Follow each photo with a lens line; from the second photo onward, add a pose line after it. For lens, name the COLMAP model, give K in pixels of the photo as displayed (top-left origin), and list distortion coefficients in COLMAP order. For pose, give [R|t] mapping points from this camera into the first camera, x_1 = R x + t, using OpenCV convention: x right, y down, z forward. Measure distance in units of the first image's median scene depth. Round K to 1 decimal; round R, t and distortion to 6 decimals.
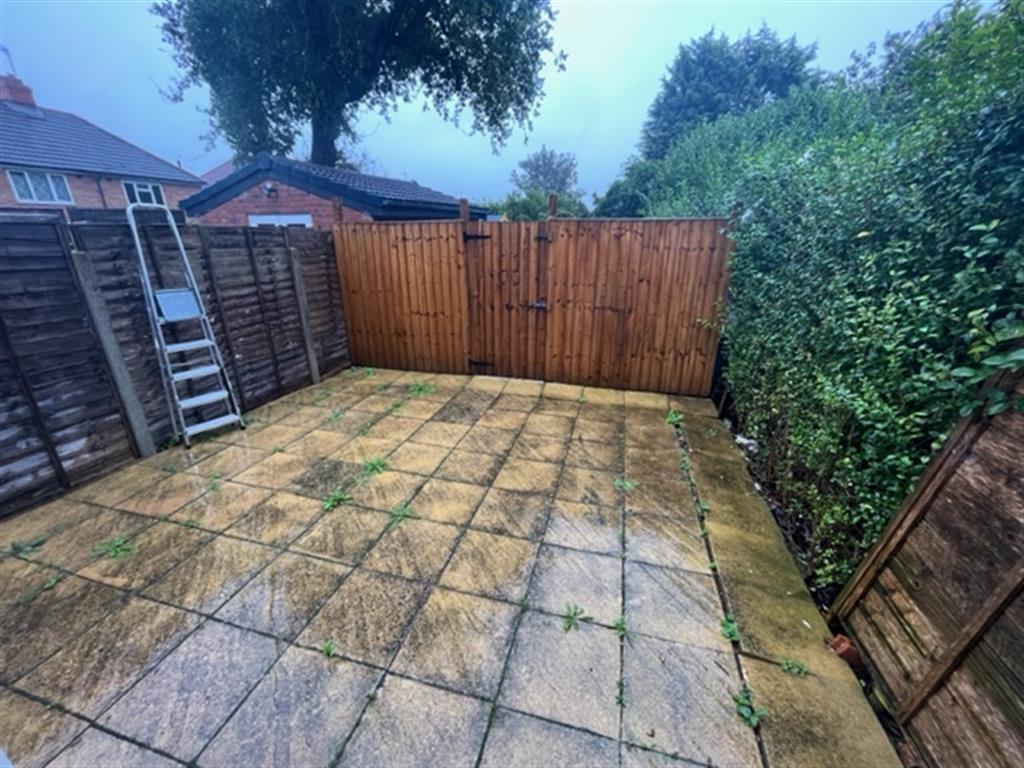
lens RADIAL K [[413.3, 0, 508.4], [0, 413.3, 385.4], [0, 0, 1]] dist [-0.000856, -0.000072]
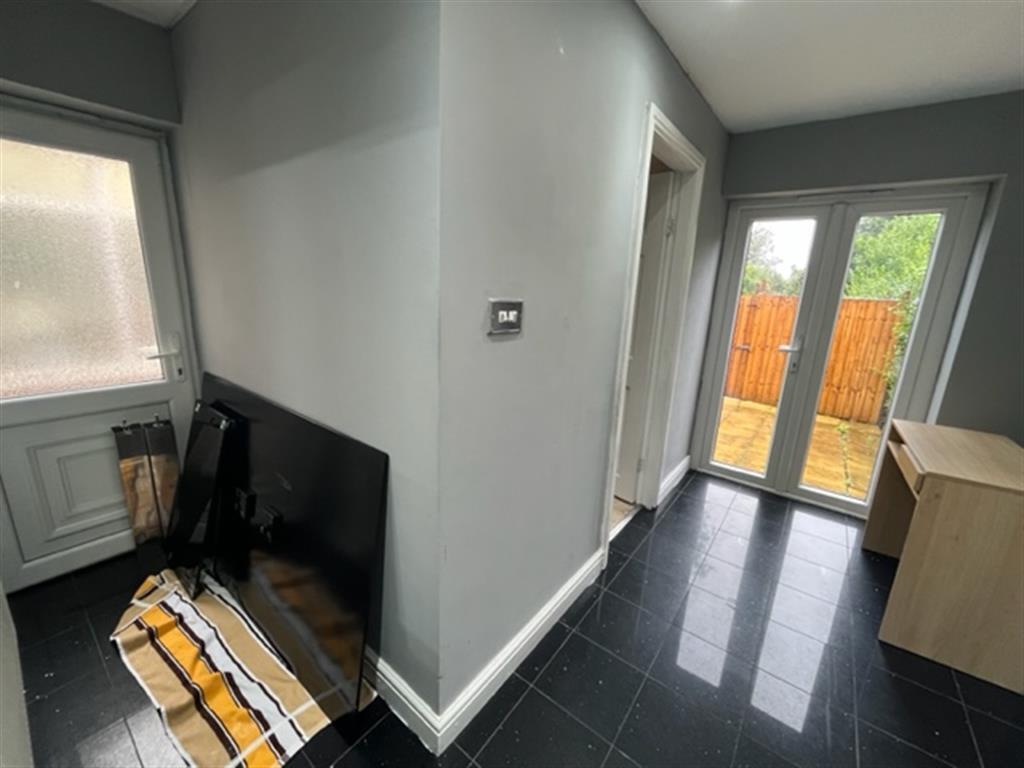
lens RADIAL K [[413.3, 0, 512.3], [0, 413.3, 380.9], [0, 0, 1]] dist [-0.000856, -0.000072]
pose [[0.924704, 0.130030, -0.357792, -0.162971], [-0.178289, 0.978335, -0.105232, 0.251838], [0.336357, 0.161099, 0.927853, -0.713959]]
